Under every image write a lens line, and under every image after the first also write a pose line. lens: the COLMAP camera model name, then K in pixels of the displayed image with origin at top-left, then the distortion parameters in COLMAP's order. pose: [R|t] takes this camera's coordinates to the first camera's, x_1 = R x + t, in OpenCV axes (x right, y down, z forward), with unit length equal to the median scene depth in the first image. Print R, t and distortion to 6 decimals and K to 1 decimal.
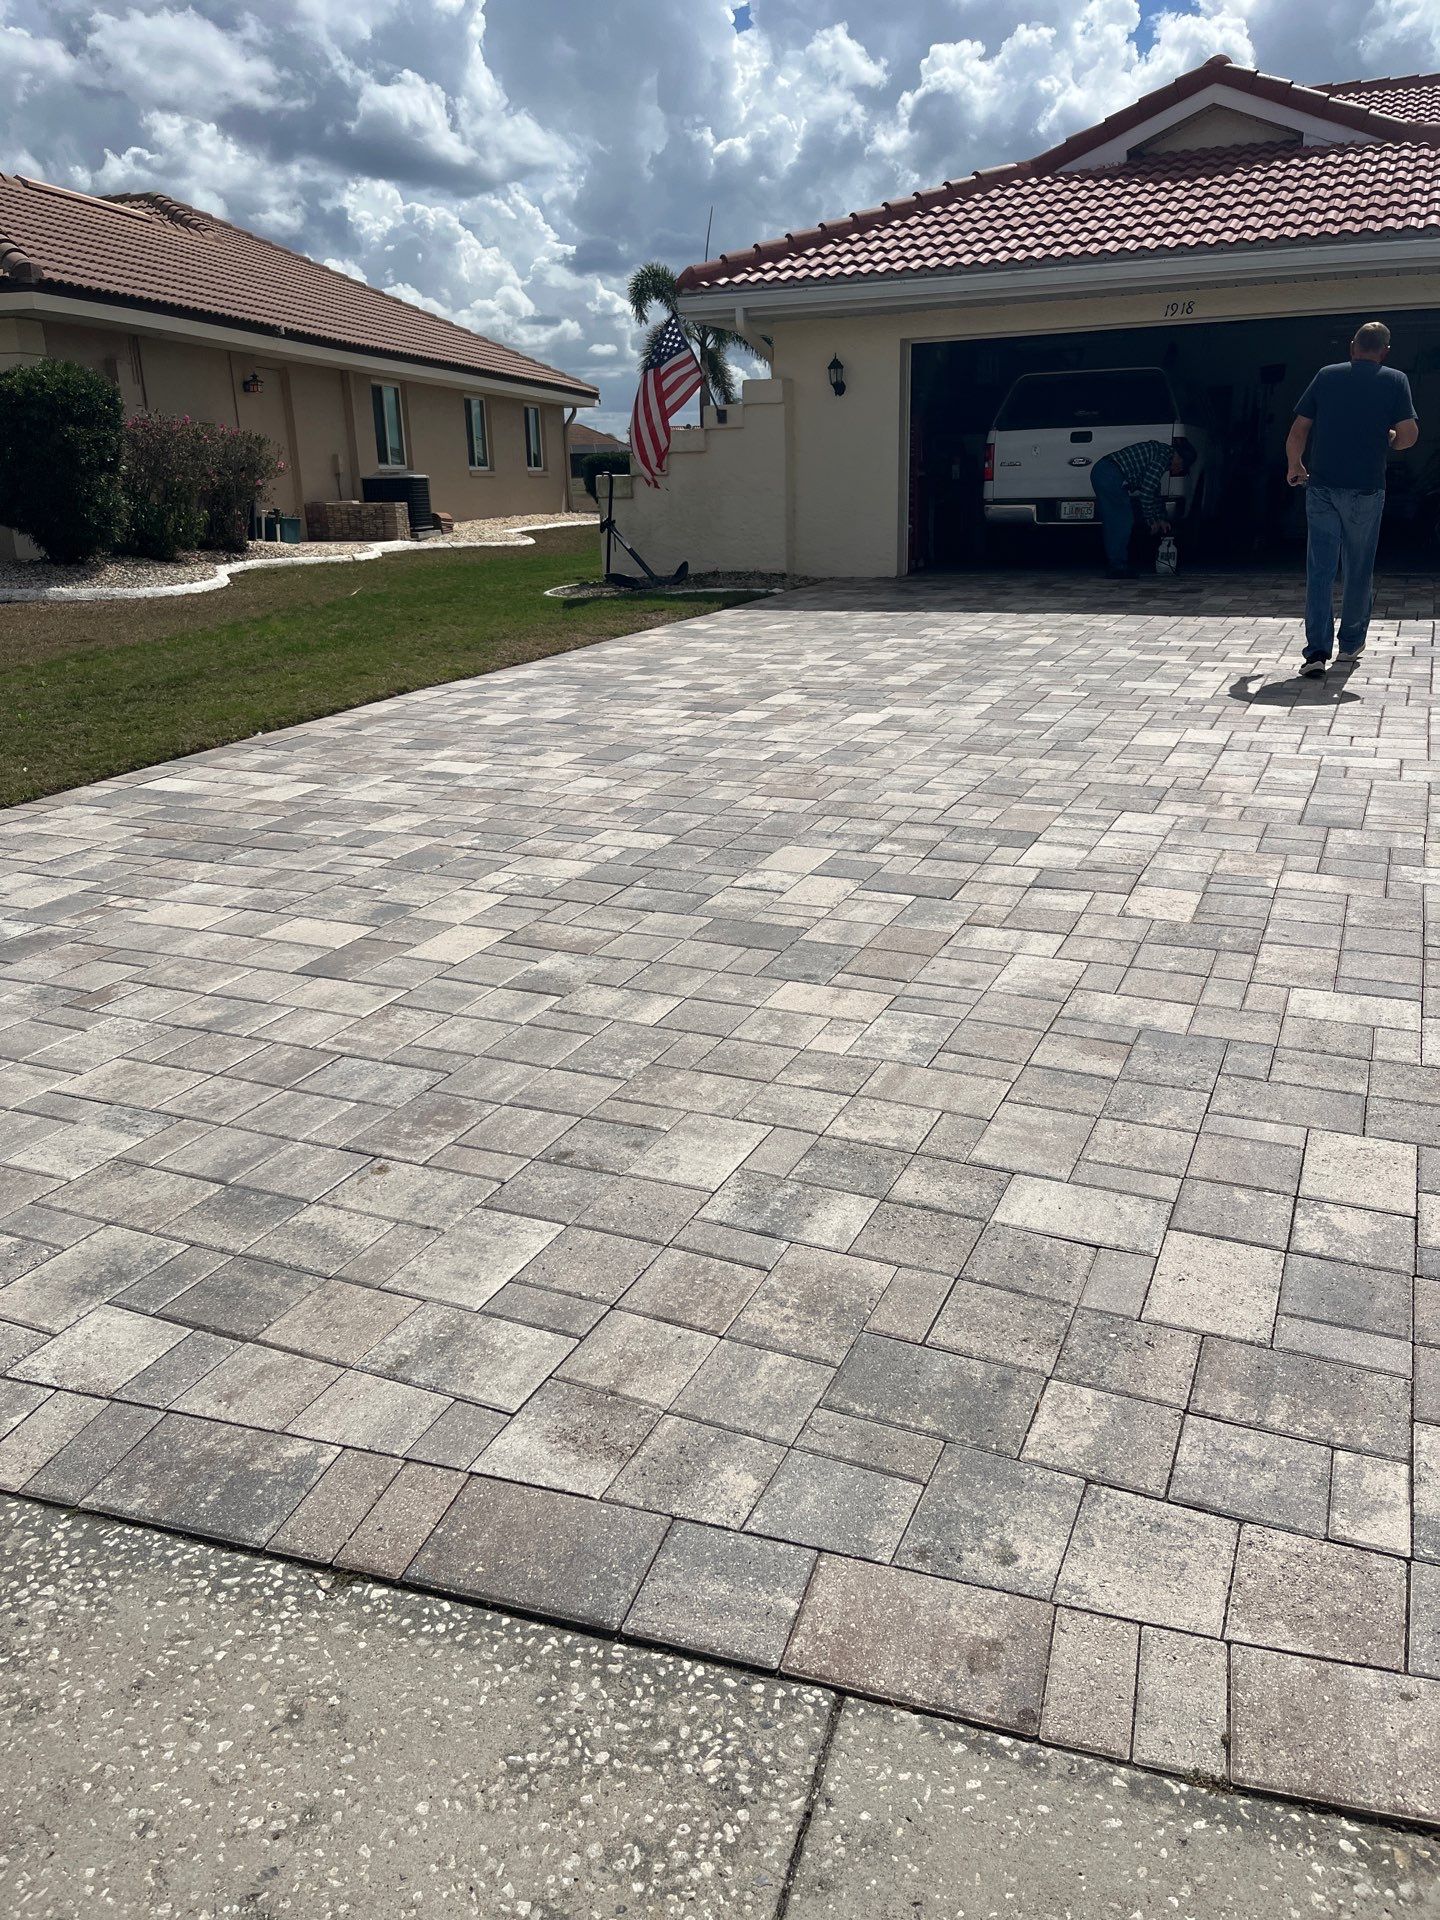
lens RADIAL K [[1471.1, 0, 728.3], [0, 1471.1, 944.9], [0, 0, 1]] dist [0.088402, -0.126699]
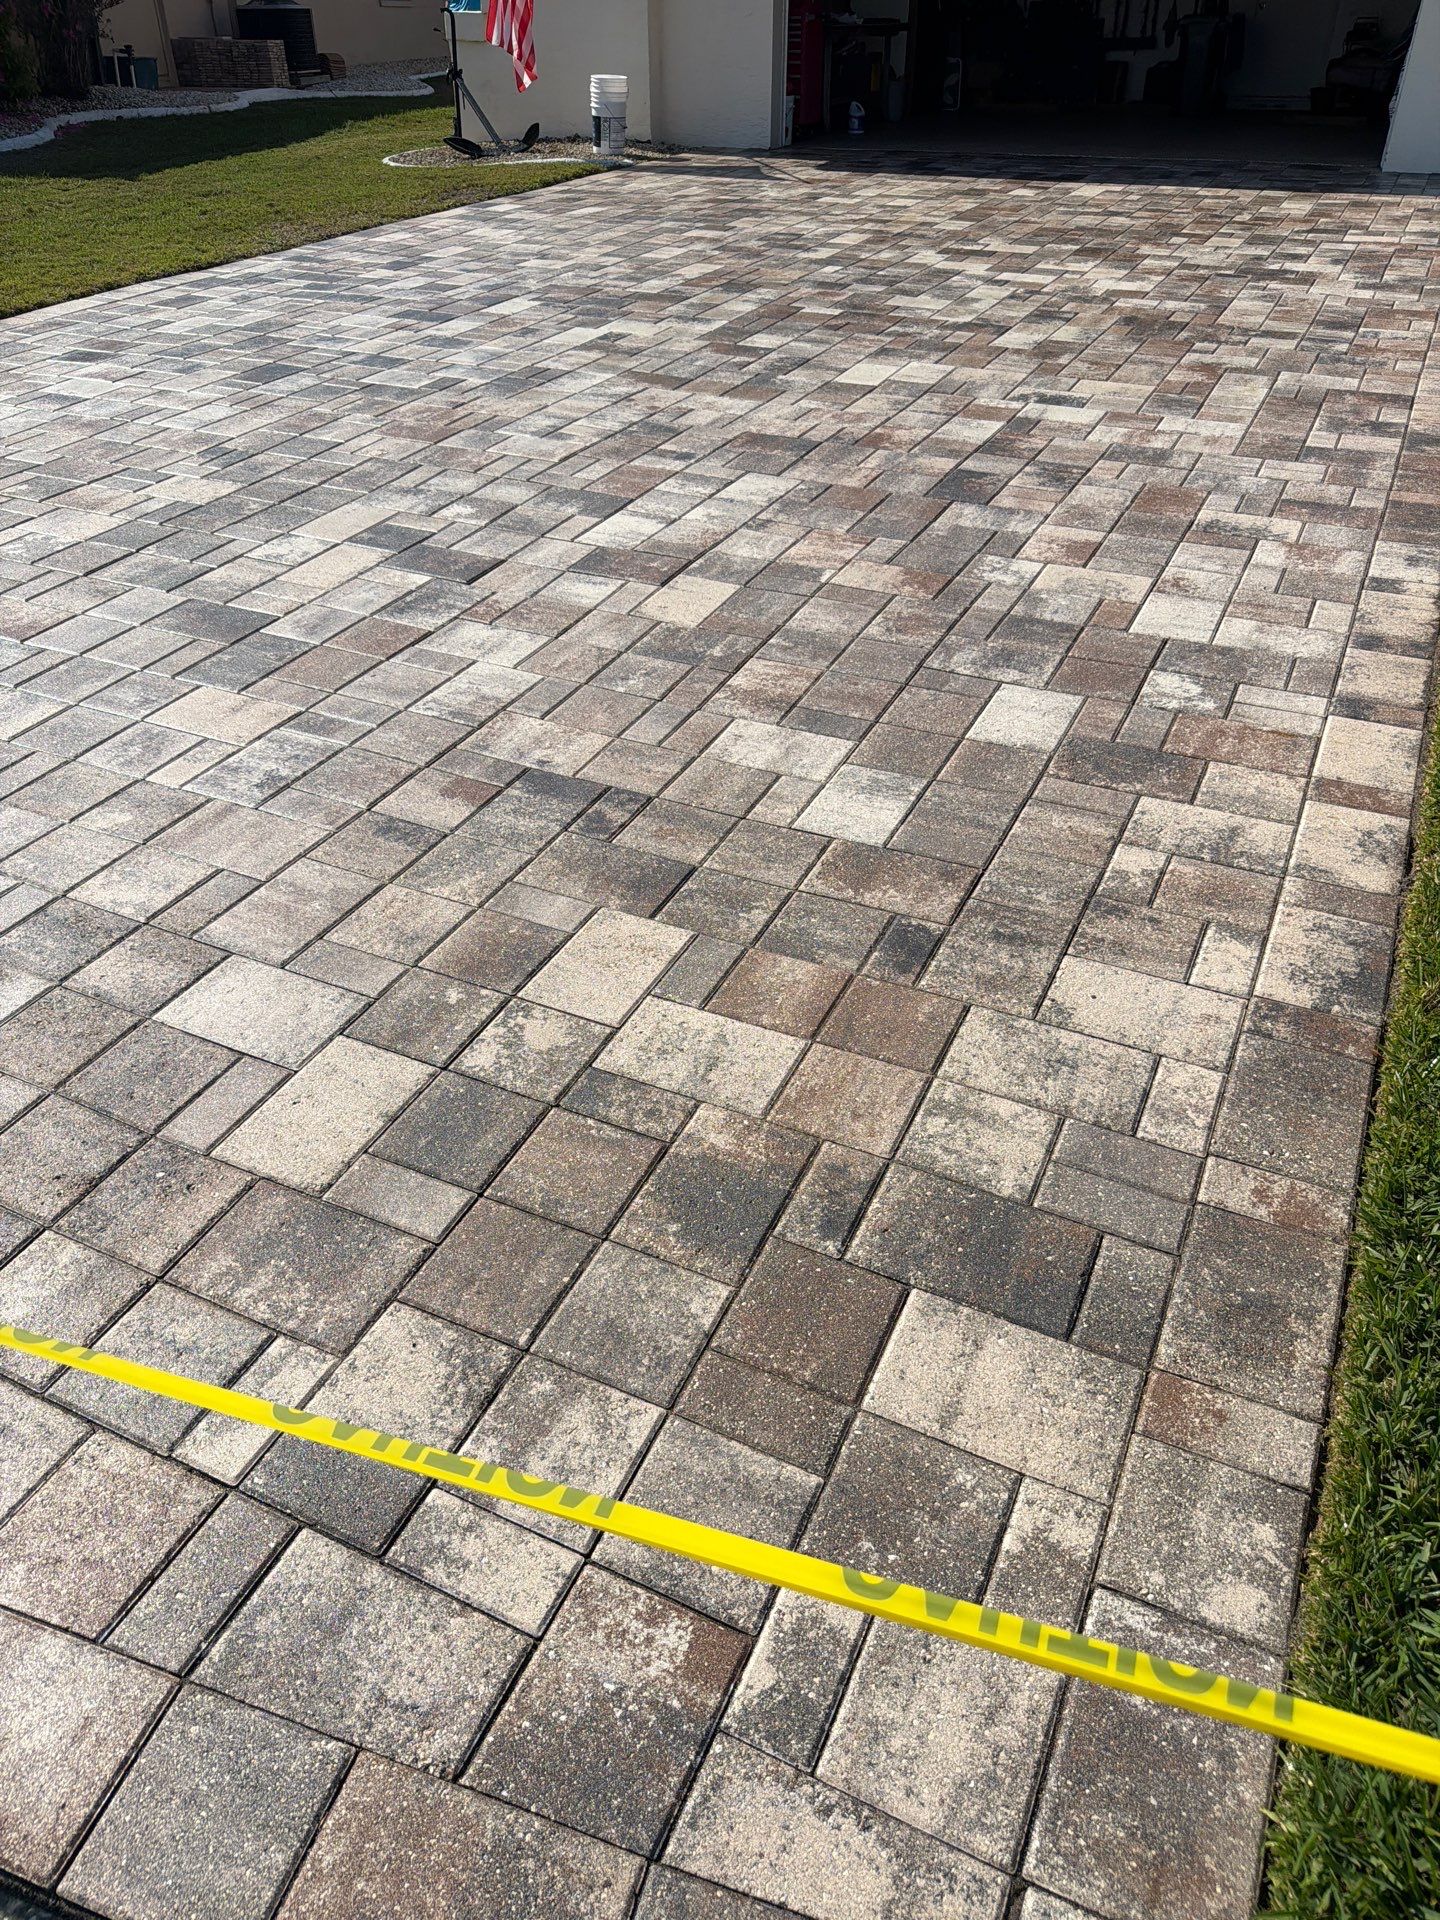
lens RADIAL K [[1363.6, 0, 714.9], [0, 1363.6, 996.4], [0, 0, 1]] dist [0.024748, -0.036811]
pose [[0.999380, 0.034210, -0.008301, 0.316567], [-0.029889, 0.949168, 0.313348, -0.057637], [0.018598, -0.312906, 0.949602, 0.135379]]
